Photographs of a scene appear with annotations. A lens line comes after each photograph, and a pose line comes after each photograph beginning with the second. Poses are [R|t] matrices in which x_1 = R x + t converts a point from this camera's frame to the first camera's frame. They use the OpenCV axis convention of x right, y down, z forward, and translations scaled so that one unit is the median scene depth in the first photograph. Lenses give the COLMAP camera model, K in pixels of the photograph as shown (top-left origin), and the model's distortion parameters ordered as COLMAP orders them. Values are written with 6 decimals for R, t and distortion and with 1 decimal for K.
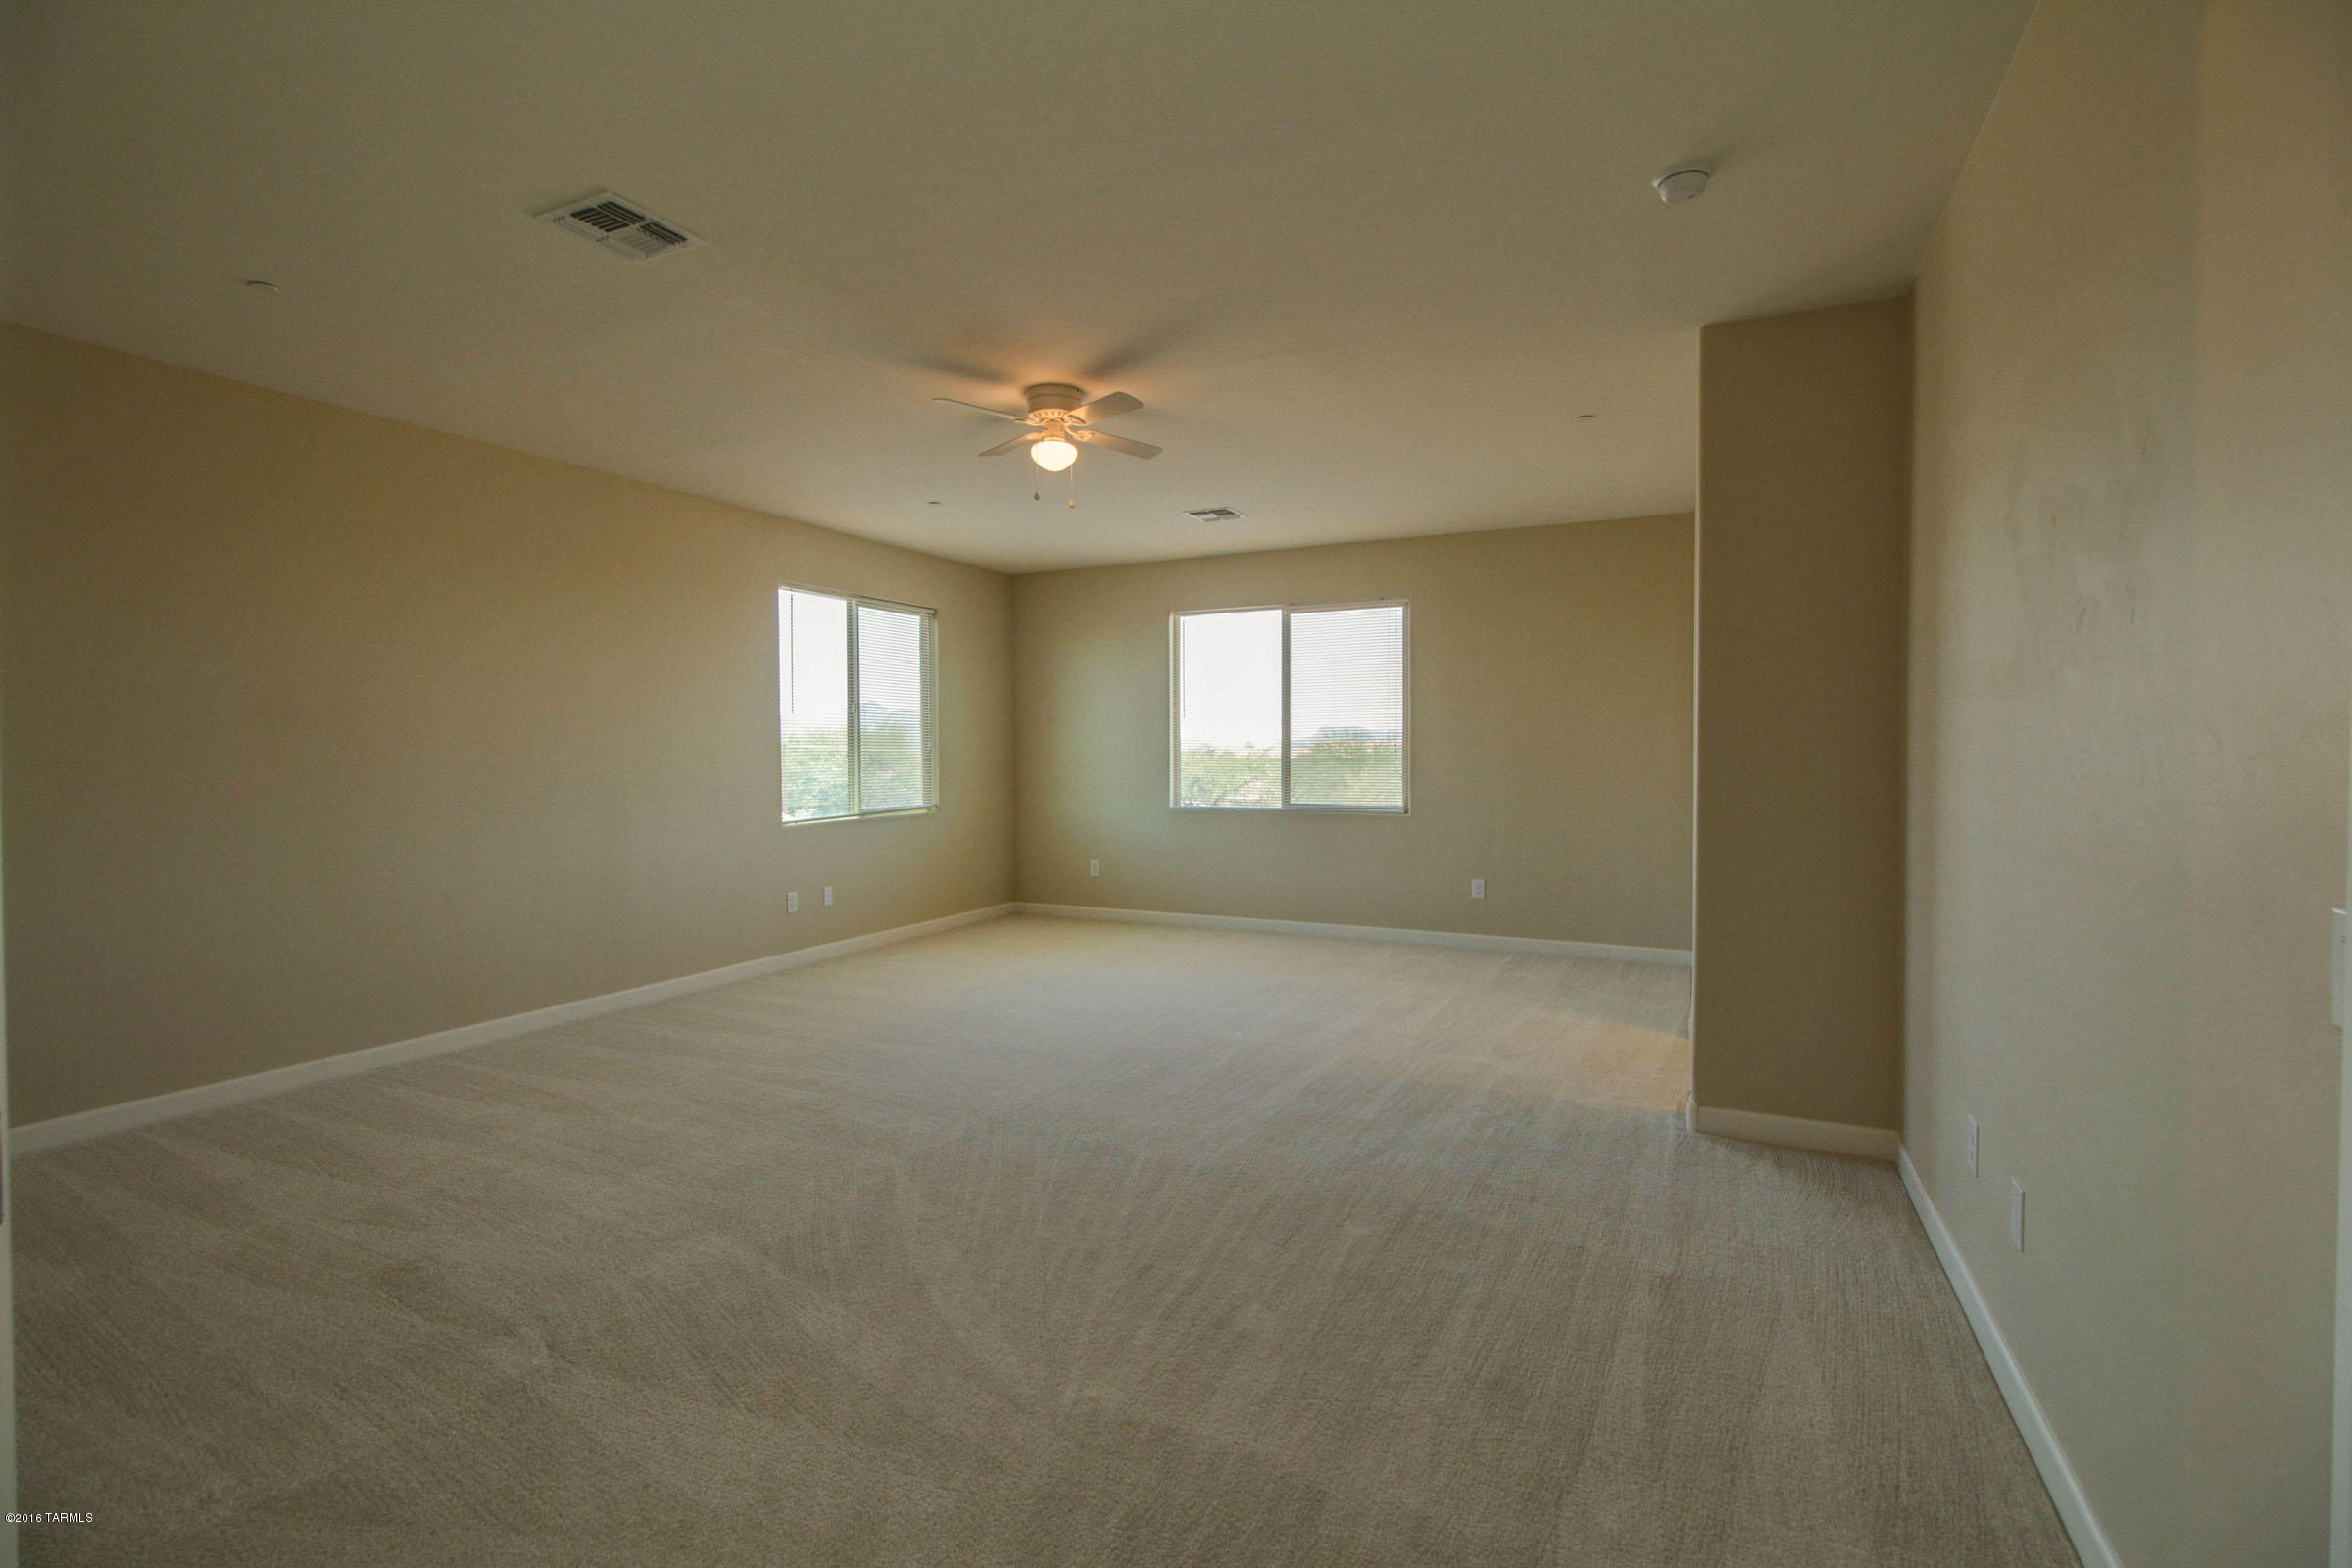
lens RADIAL K [[1108.6, 0, 1176.0], [0, 1108.6, 784.0], [0, 0, 1]] dist [0.028452, -0.000204]
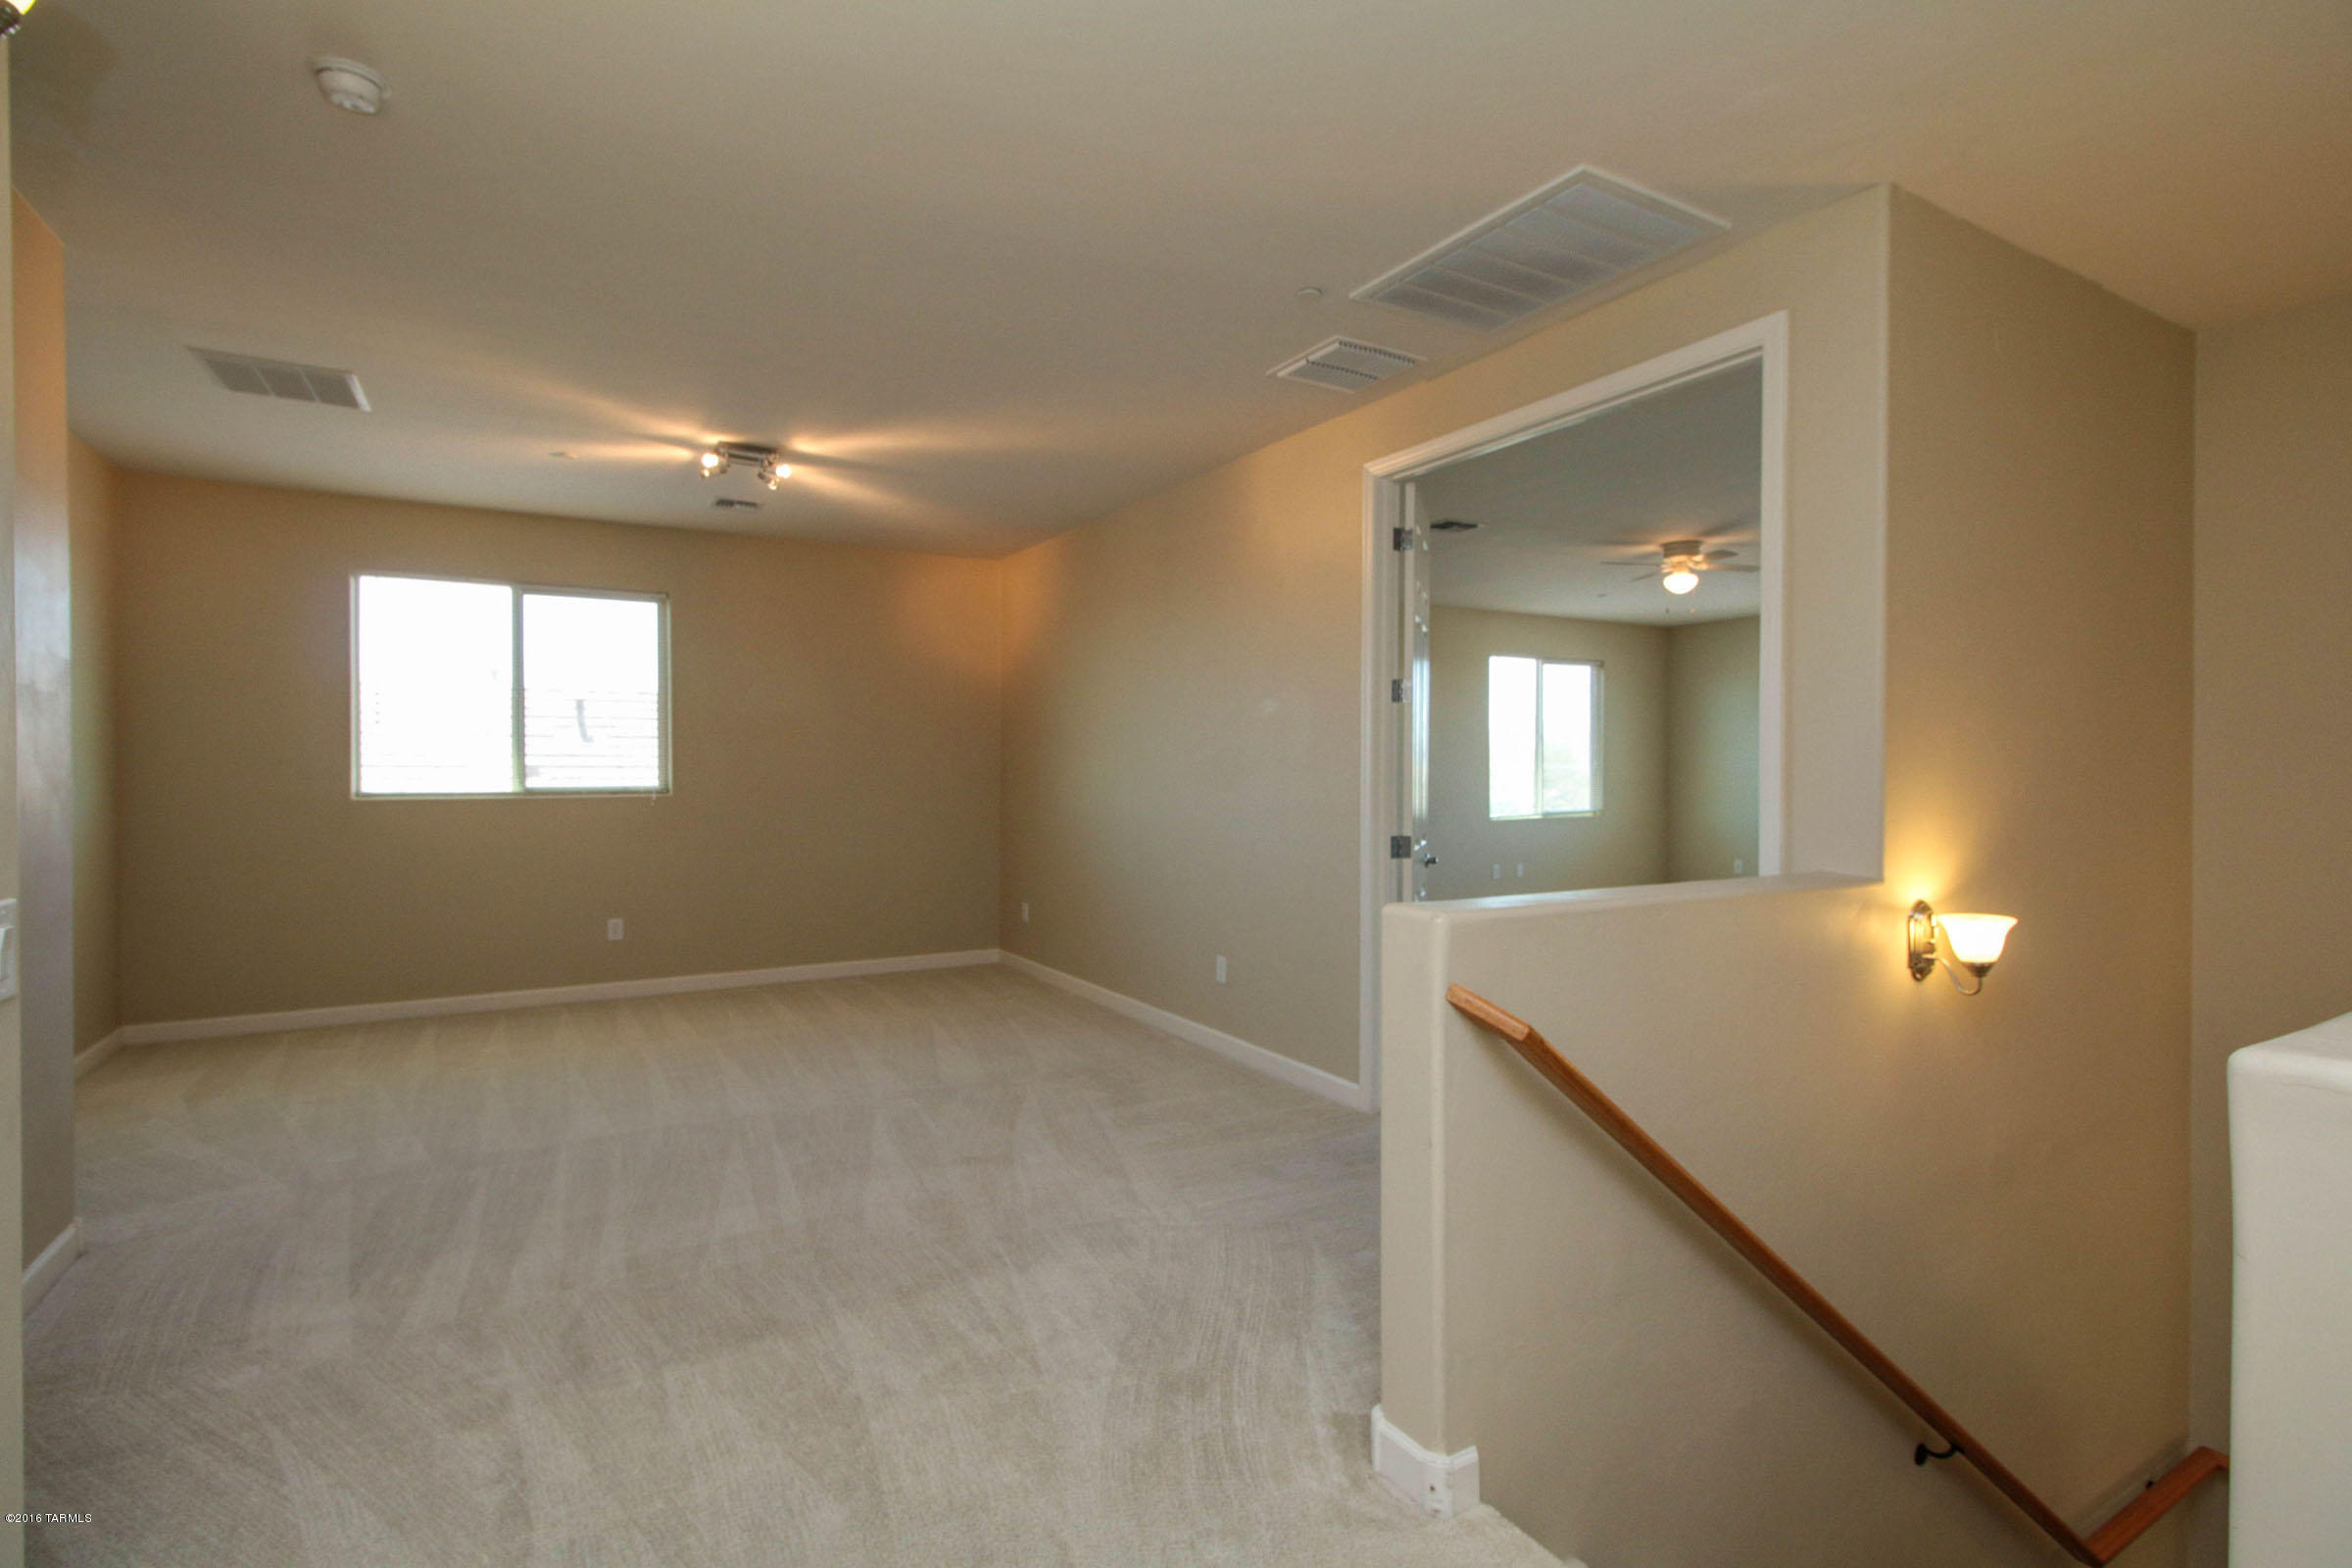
lens RADIAL K [[1108.6, 0, 1176.0], [0, 1108.6, 784.0], [0, 0, 1]] dist [0.028452, -0.000204]
pose [[0.836082, 0.010884, -0.548497, 0.158956], [-0.019240, 0.999770, -0.009489, 0.018499], [0.548267, 0.018487, 0.836099, -0.695153]]
